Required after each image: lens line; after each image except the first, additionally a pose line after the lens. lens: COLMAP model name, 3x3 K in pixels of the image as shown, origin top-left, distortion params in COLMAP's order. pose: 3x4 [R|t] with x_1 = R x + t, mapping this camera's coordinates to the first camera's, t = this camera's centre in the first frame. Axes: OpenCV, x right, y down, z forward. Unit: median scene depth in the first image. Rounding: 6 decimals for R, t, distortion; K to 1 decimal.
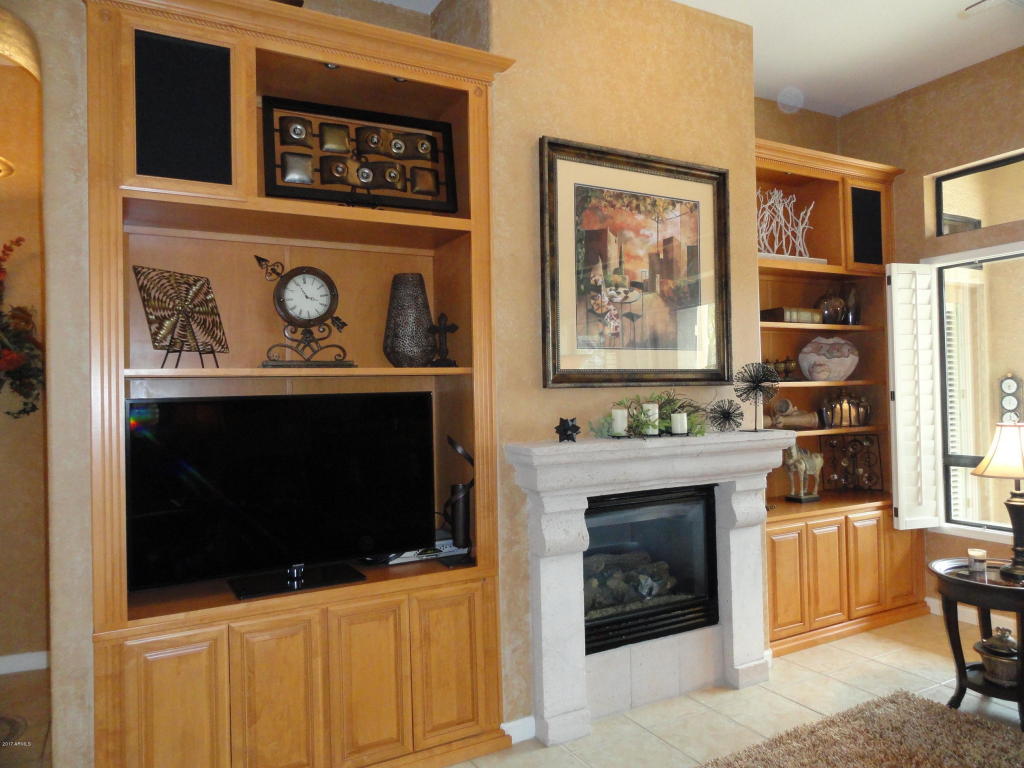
lens RADIAL K [[711.3, 0, 513.5], [0, 711.3, 381.9], [0, 0, 1]] dist [0.000954, 0.003774]
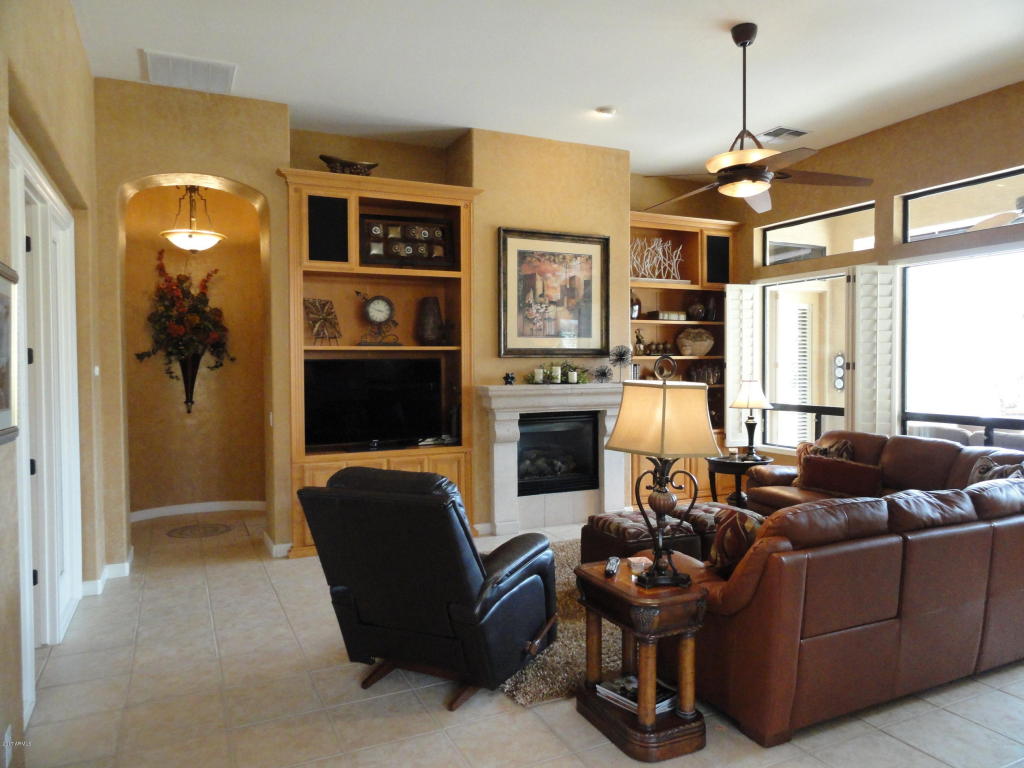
lens RADIAL K [[711.3, 0, 511.6], [0, 711.3, 384.7], [0, 0, 1]] dist [0.000954, 0.003774]
pose [[0.998536, 0.016880, -0.051396, 0.171206], [-0.014527, 0.998845, 0.045800, -0.006284], [0.052110, -0.044986, 0.997628, -0.896675]]
